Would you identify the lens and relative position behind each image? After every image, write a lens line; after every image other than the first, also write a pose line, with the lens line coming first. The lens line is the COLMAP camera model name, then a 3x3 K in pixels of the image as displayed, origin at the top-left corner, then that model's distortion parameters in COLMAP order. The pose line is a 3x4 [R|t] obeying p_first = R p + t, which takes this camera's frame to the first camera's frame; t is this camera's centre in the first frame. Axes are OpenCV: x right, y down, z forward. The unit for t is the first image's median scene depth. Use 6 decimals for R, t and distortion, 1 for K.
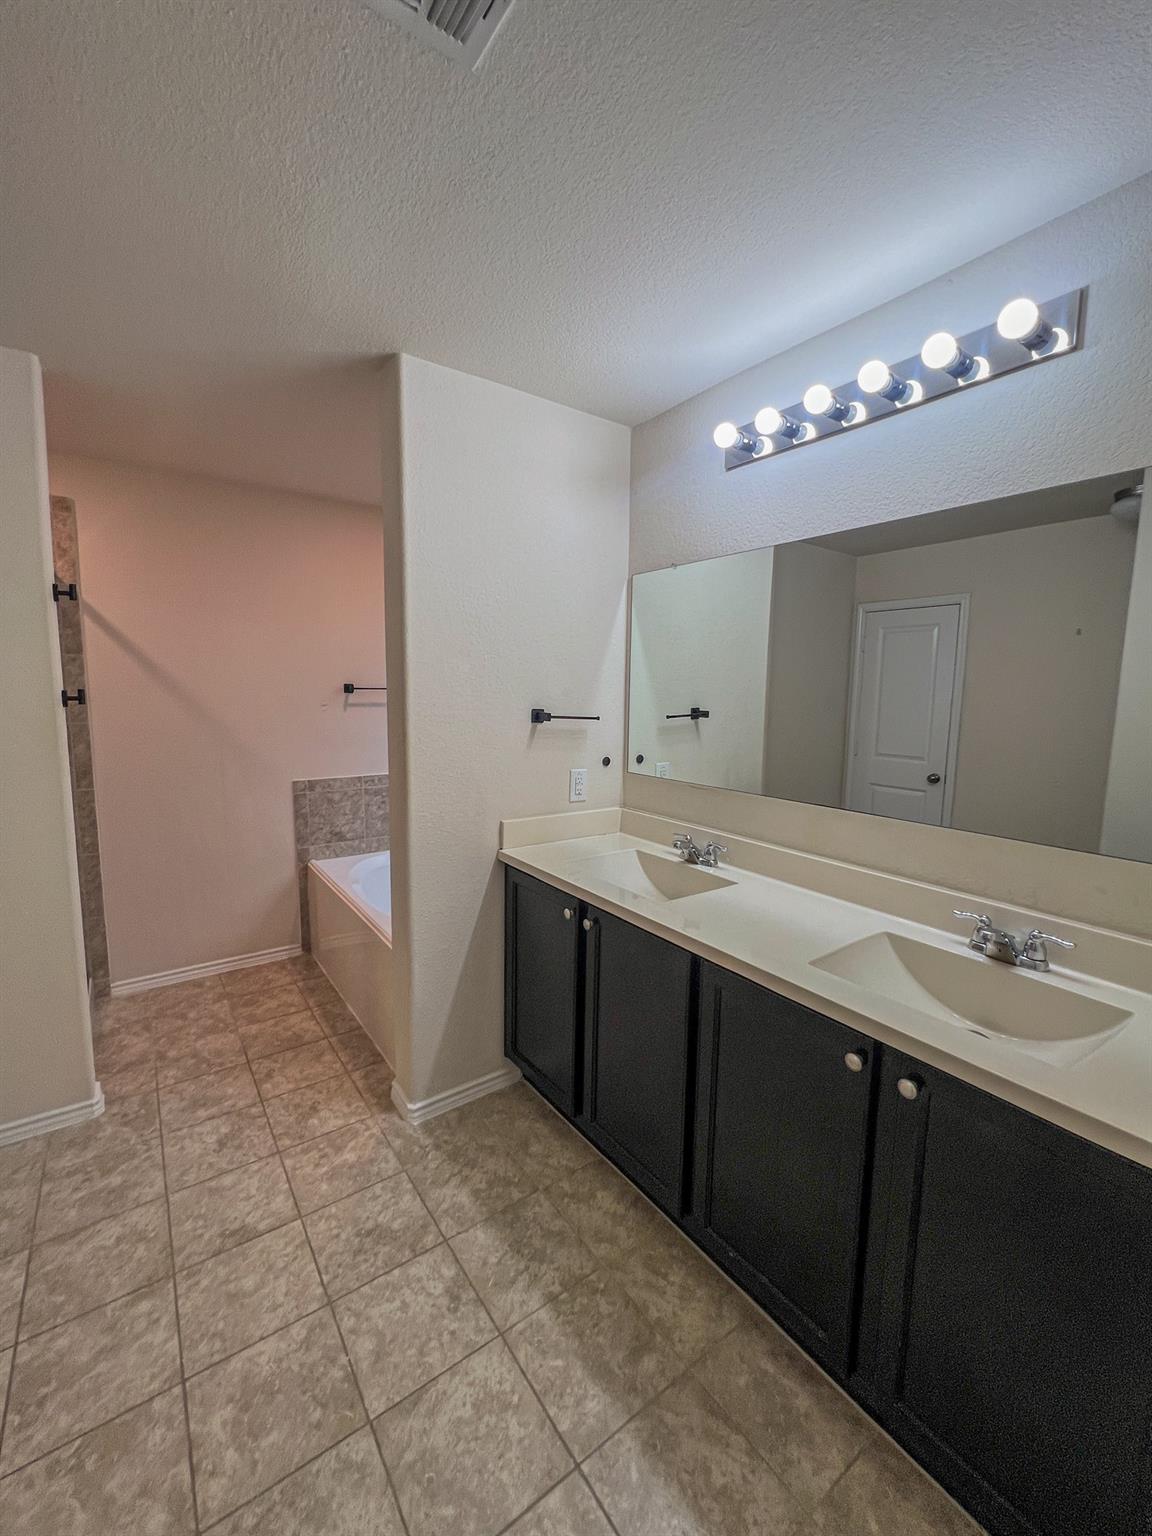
lens RADIAL K [[625.9, 0, 572.2], [0, 625.9, 765.8], [0, 0, 1]] dist [-0.000633, 0.000246]
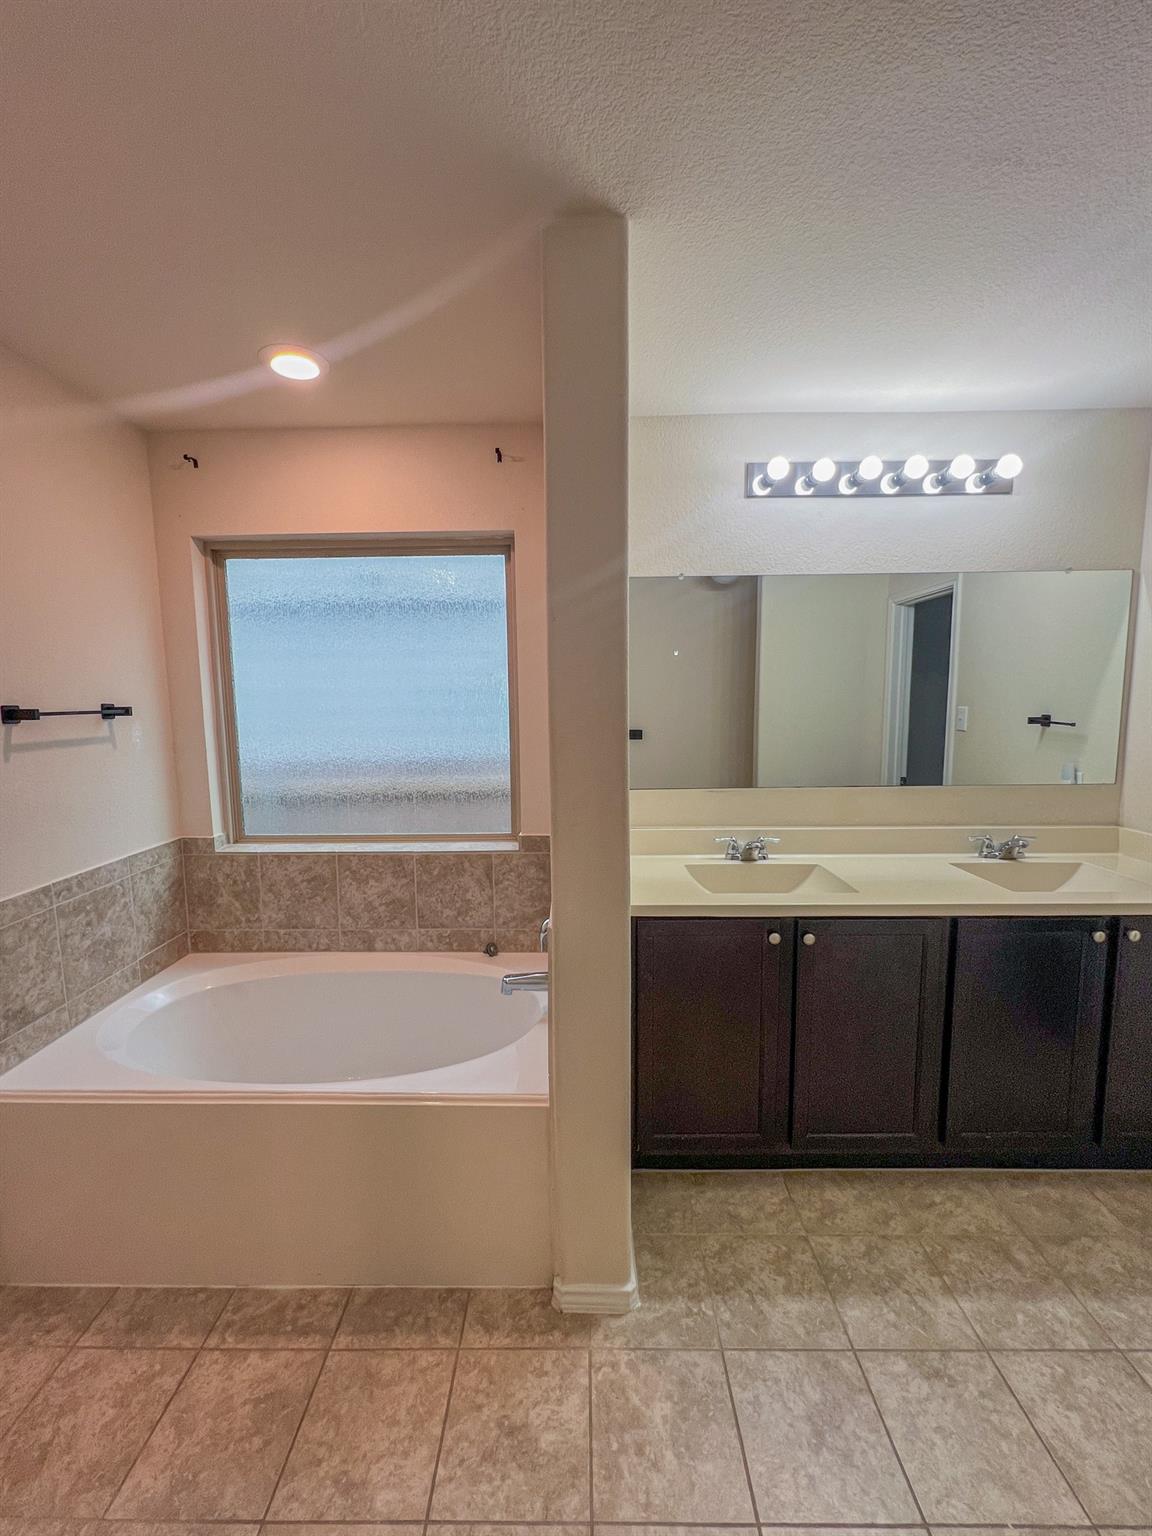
lens RADIAL K [[615.0, 0, 572.6], [0, 615.0, 765.0], [0, 0, 1]] dist [-0.001261, -0.000279]
pose [[0.594391, -0.107511, 0.796957, -1.002468], [0.118234, 0.991937, 0.045632, -0.112750], [-0.795437, 0.067104, 0.602310, 0.743281]]
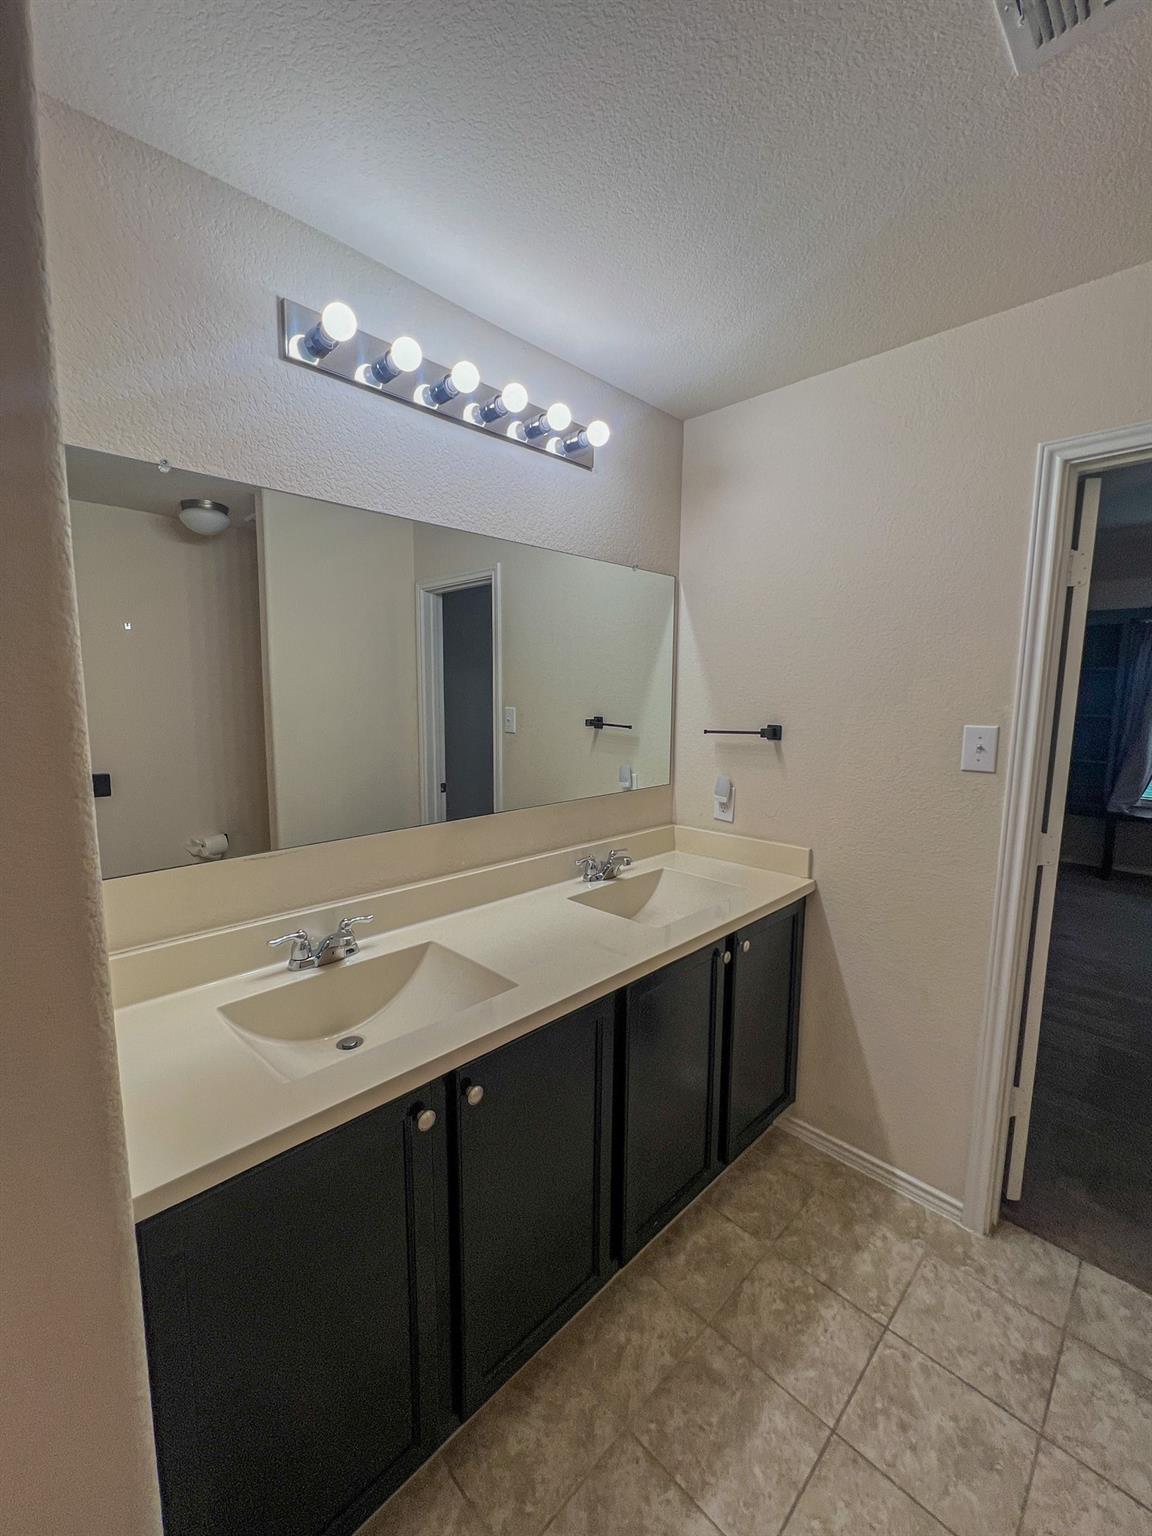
lens RADIAL K [[625.9, 0, 572.2], [0, 625.9, 765.8], [0, 0, 1]] dist [-0.000633, 0.000246]
pose [[-0.155675, -0.133175, 0.978790, -0.578945], [0.113604, 0.981882, 0.151664, -0.149994], [-0.981254, 0.134804, -0.137726, 1.013220]]
